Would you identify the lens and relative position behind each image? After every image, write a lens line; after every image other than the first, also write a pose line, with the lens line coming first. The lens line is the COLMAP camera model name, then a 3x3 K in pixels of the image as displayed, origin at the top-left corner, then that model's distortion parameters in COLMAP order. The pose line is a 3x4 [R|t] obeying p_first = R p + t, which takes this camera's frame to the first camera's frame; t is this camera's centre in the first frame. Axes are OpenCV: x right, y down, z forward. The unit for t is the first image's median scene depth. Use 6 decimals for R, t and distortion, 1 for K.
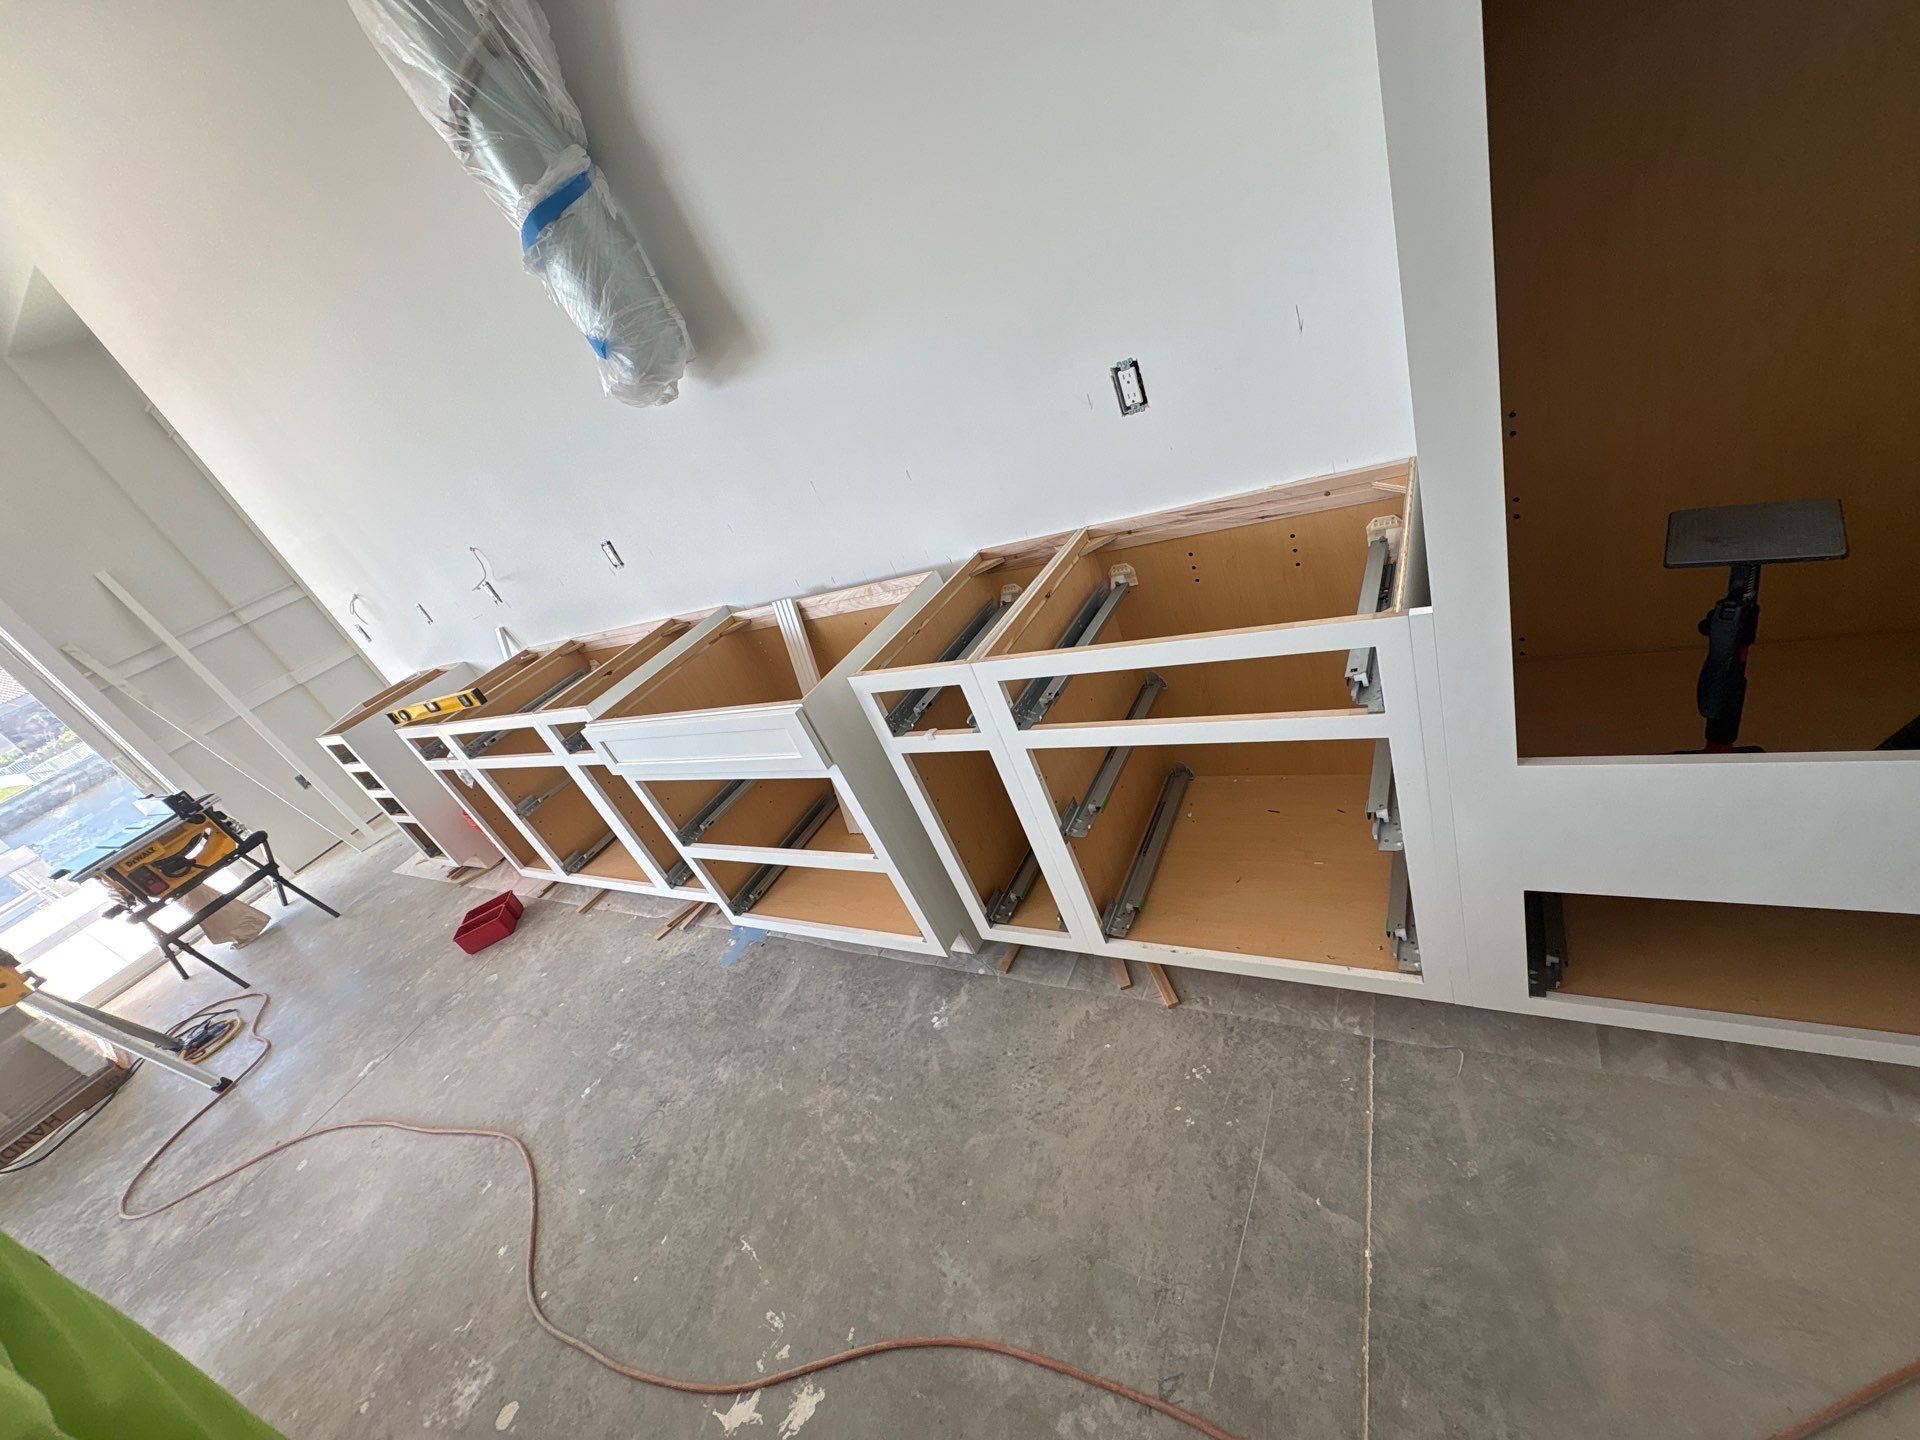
lens RADIAL K [[763.2, 0, 960.2], [0, 763.2, 726.7], [0, 0, 1]] dist [-0.000735, 0.000743]
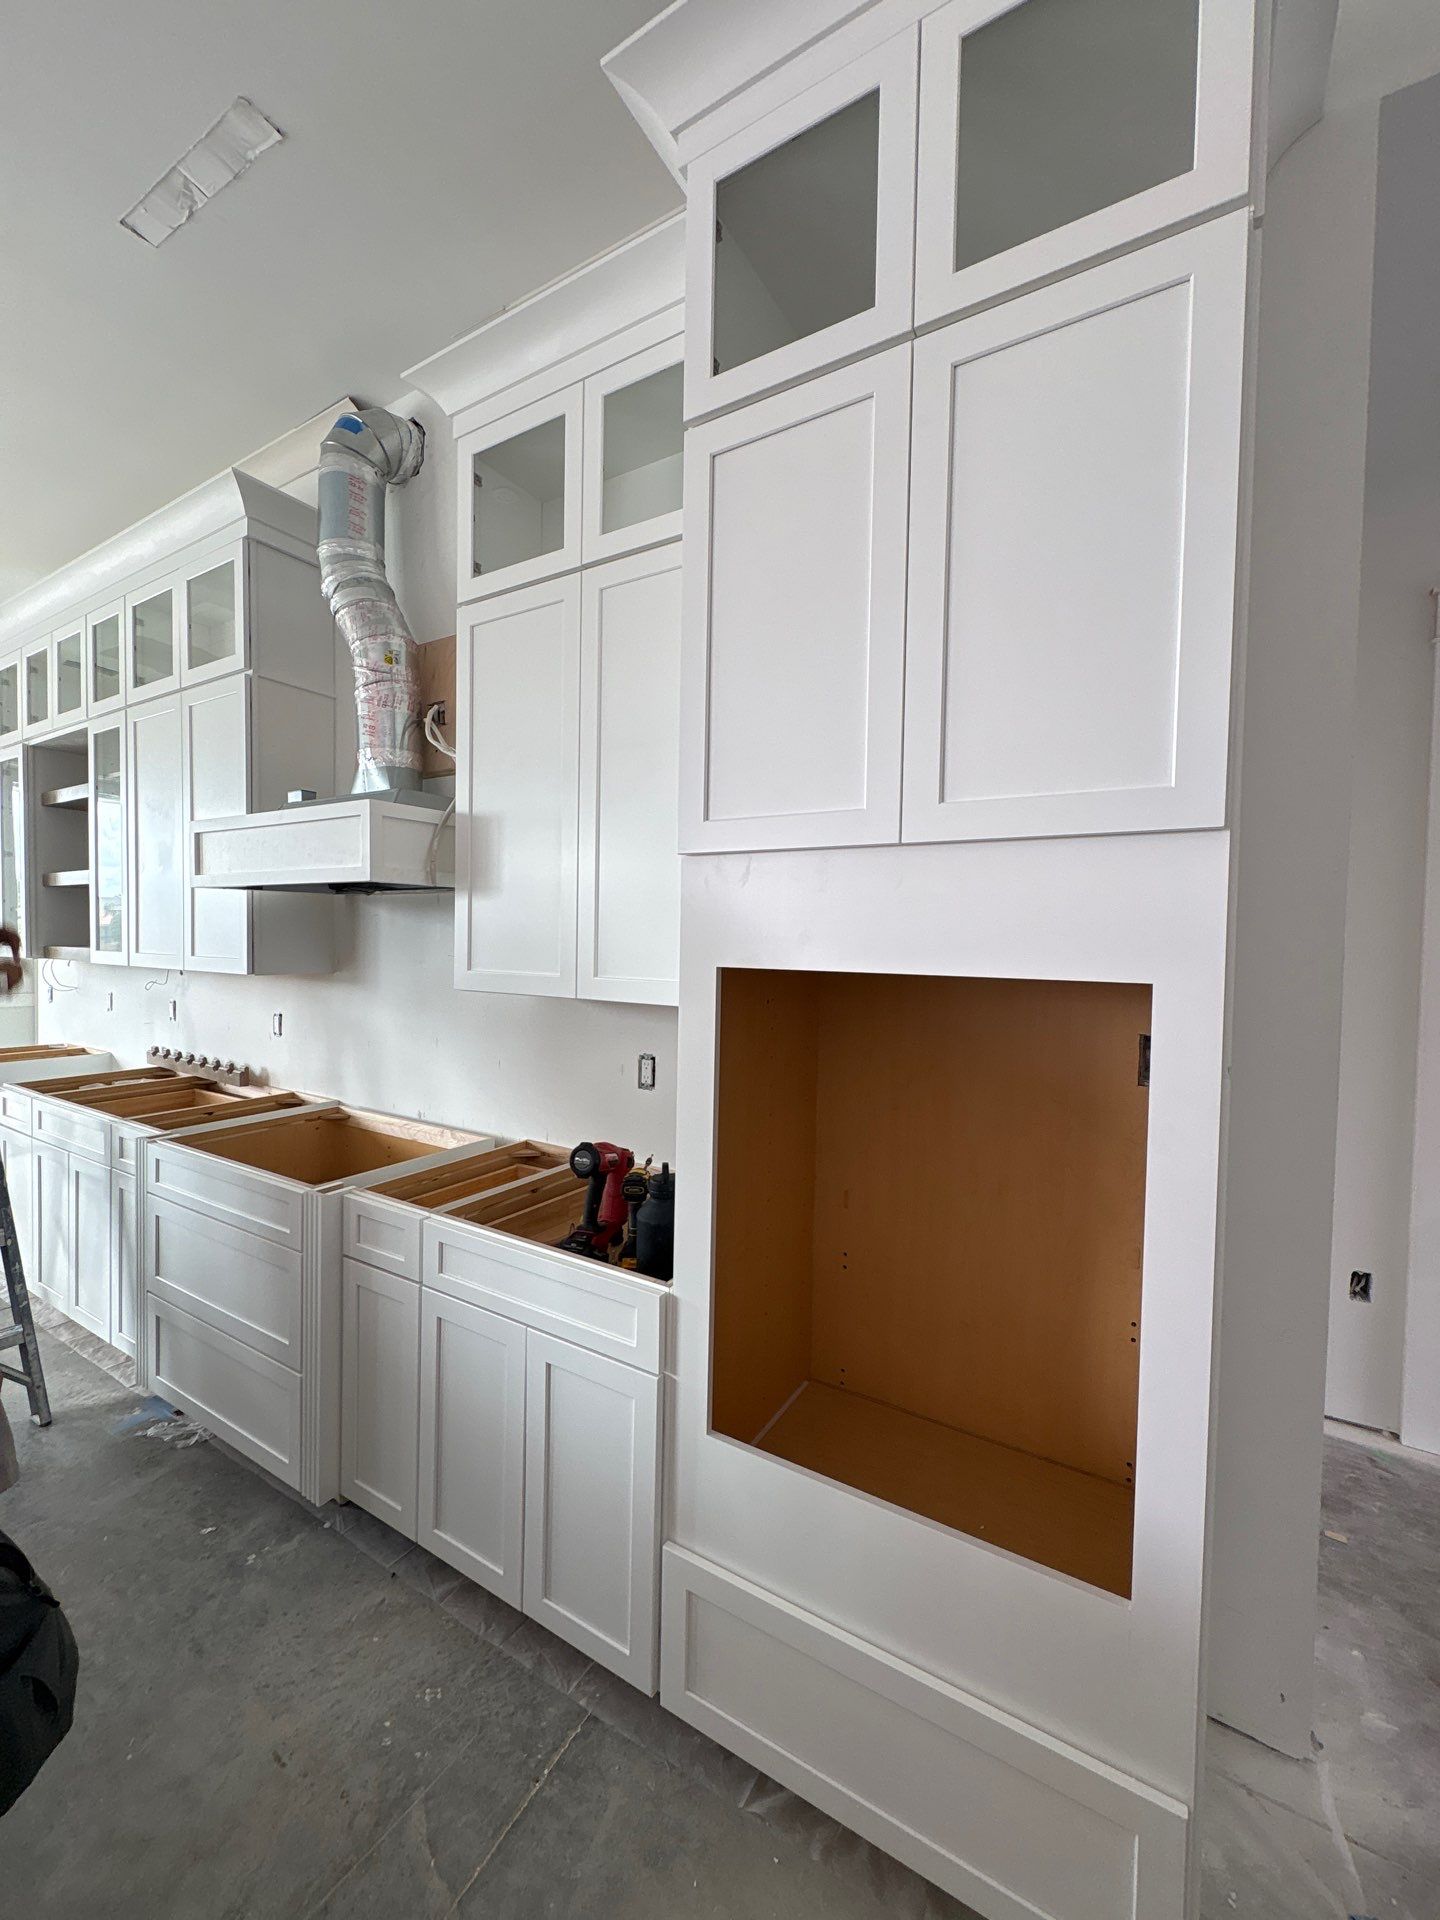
lens RADIAL K [[763.2, 0, 713.7], [0, 763.2, 969.6], [0, 0, 1]] dist [-0.000735, 0.000743]
pose [[0.921484, 0.387179, -0.030973, 0.303701], [-0.359678, 0.820487, -0.444334, -0.020228], [-0.146624, 0.420587, 0.895326, -0.349414]]
